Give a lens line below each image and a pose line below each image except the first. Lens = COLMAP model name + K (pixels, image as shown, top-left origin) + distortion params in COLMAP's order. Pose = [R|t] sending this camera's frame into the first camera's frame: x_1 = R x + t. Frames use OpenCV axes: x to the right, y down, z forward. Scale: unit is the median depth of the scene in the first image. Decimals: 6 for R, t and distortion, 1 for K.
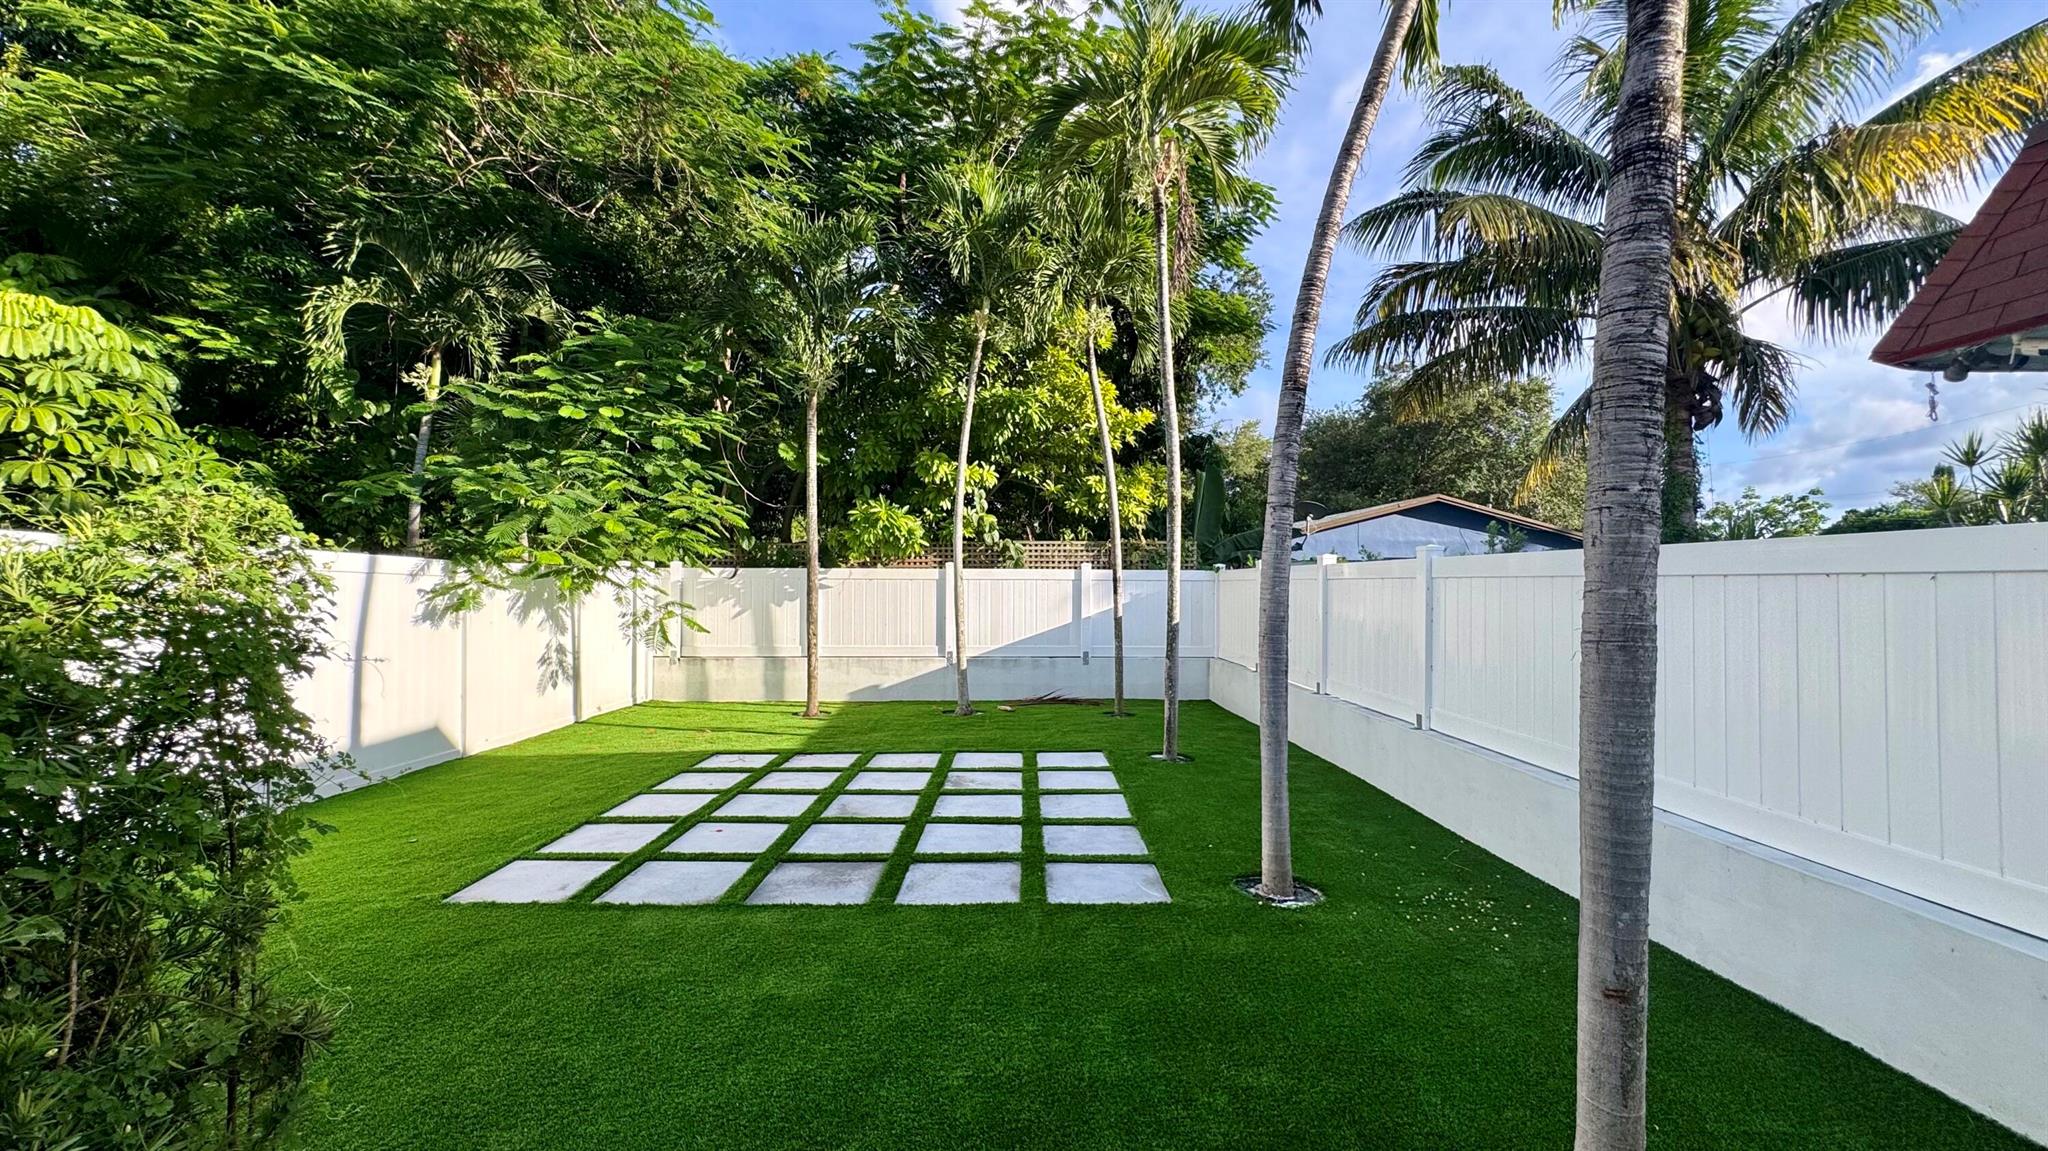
lens RADIAL K [[838.6, 0, 1038.9], [0, 838.6, 576.4], [0, 0, 1]] dist [-0.001586, -0.000013]
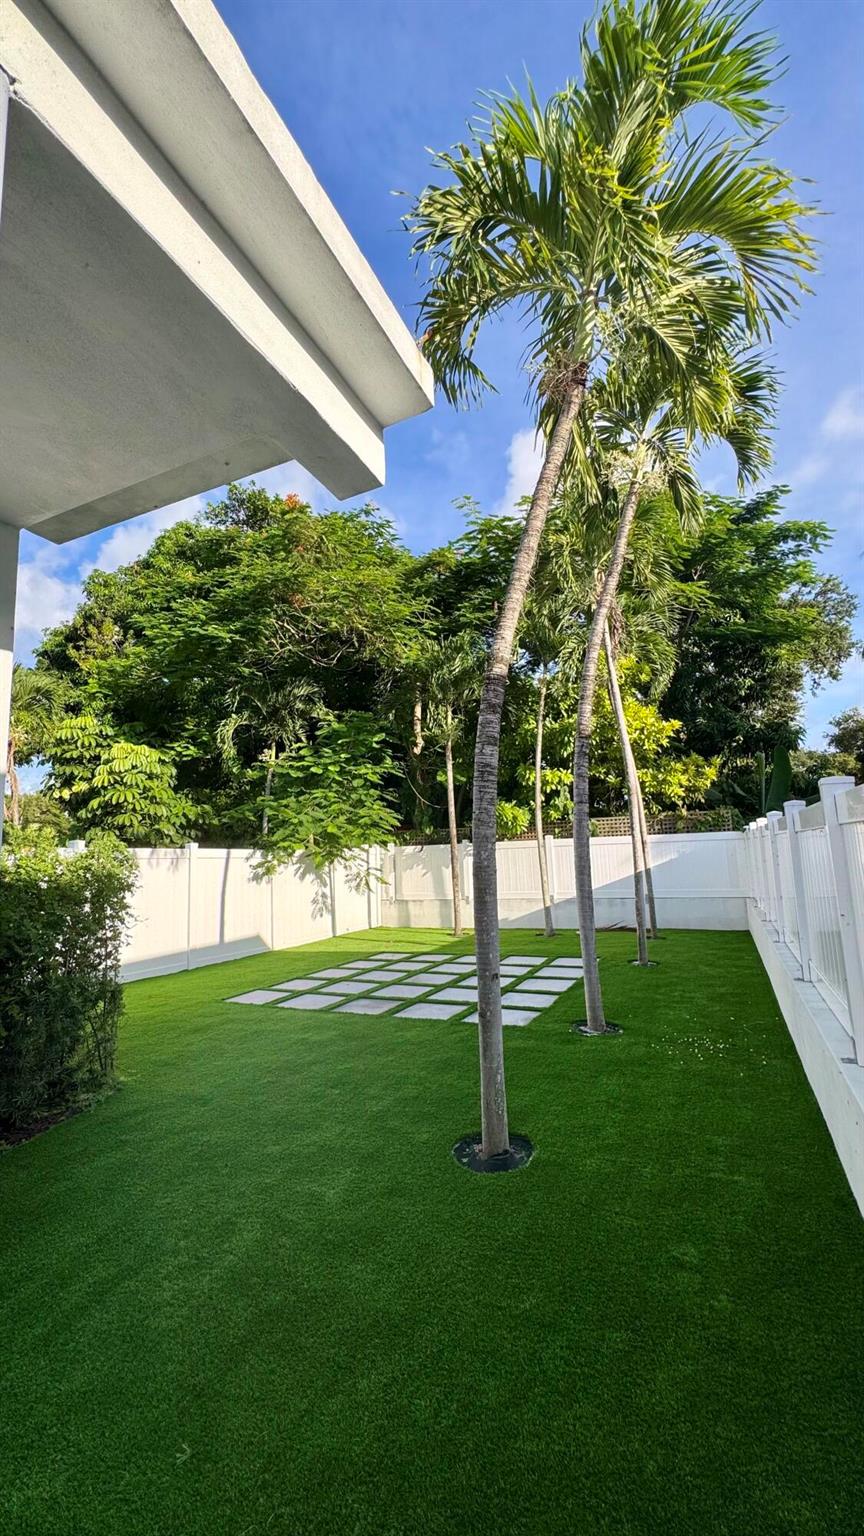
lens RADIAL K [[629.0, 0, 432.0], [0, 629.0, 768.0], [0, 0, 1]] dist [-0.001586, -0.000013]
pose [[0.894568, -0.099460, -0.435725, 0.285879], [0.046807, 0.990412, -0.129977, 0.000592], [0.444475, 0.095879, 0.890646, -0.160350]]
